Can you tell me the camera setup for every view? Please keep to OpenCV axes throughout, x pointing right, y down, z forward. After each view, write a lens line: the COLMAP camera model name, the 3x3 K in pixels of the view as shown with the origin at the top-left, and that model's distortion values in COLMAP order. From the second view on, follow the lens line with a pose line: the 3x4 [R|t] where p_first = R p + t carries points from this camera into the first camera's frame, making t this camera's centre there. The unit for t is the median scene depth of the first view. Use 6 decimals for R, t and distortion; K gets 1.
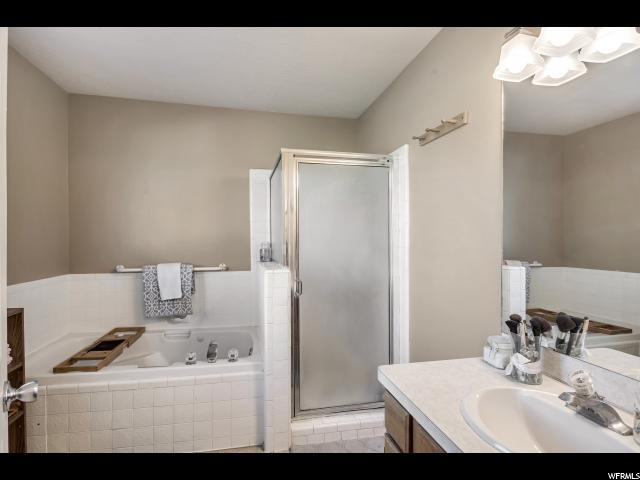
lens RADIAL K [[327.4, 0, 315.8], [0, 327.4, 237.0], [0, 0, 1]] dist [0.003045, -0.002994]
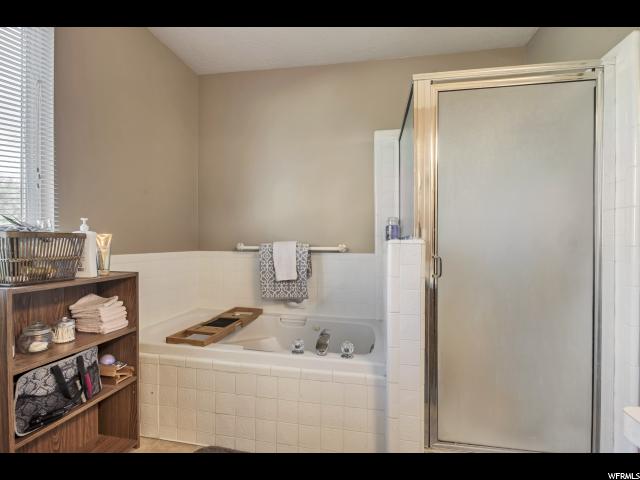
lens RADIAL K [[327.4, 0, 316.0], [0, 327.4, 244.6], [0, 0, 1]] dist [0.003045, -0.002994]
pose [[0.920805, 0.007731, -0.389946, -0.016231], [-0.002958, 0.999913, 0.012838, 0.090598], [0.390011, -0.010667, 0.920748, 0.229477]]
